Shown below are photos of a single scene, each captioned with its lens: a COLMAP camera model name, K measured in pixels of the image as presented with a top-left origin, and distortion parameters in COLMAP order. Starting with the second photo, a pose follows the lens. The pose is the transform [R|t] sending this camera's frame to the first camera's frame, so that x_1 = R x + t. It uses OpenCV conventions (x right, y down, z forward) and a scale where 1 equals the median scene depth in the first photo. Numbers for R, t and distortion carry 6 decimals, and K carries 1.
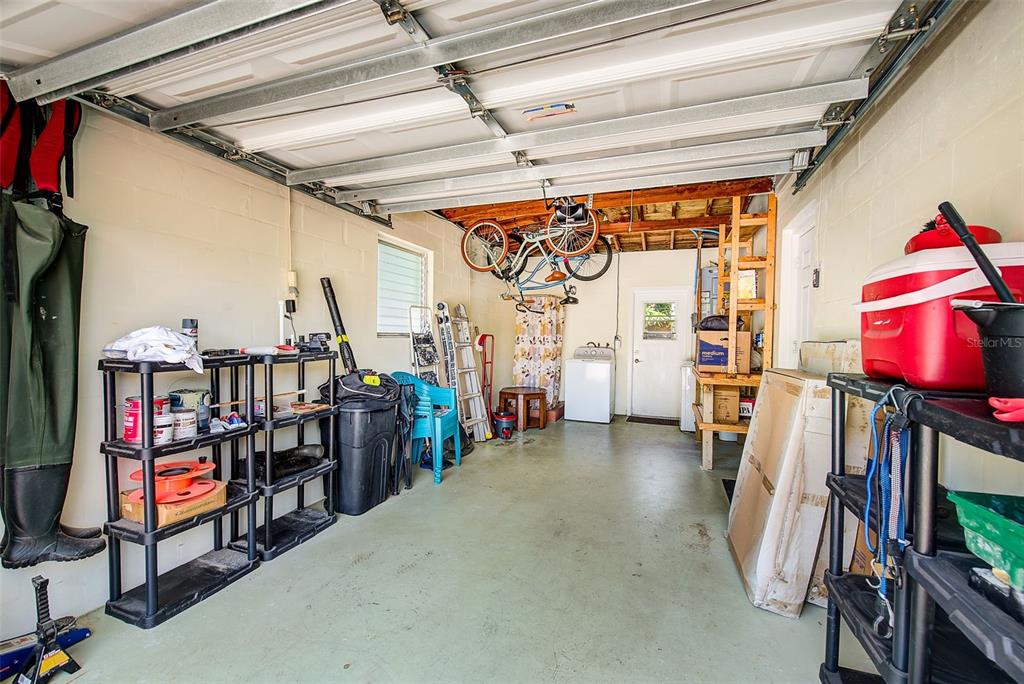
lens RADIAL K [[427.7, 0, 511.7], [0, 427.7, 339.3], [0, 0, 1]] dist [-0.001138, 0.001436]
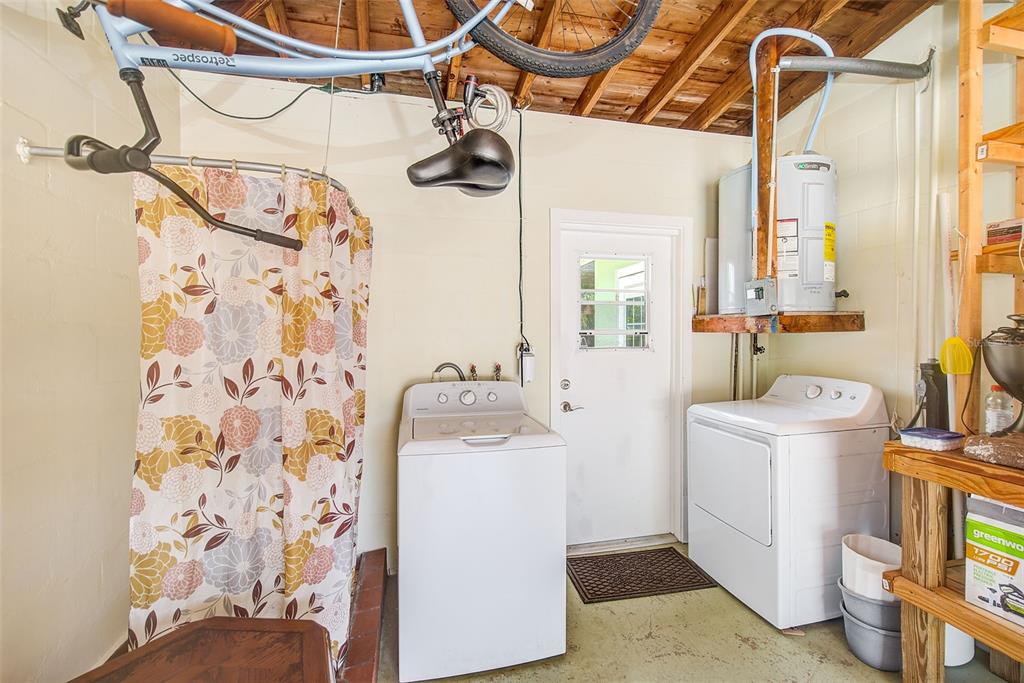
lens RADIAL K [[427.7, 0, 511.7], [0, 427.7, 338.8], [0, 0, 1]] dist [-0.001138, 0.001436]
pose [[0.832579, -0.021676, 0.553482, 0.043949], [0.023381, 0.999719, 0.003981, -0.014467], [-0.553412, 0.009626, 0.832852, 0.747542]]
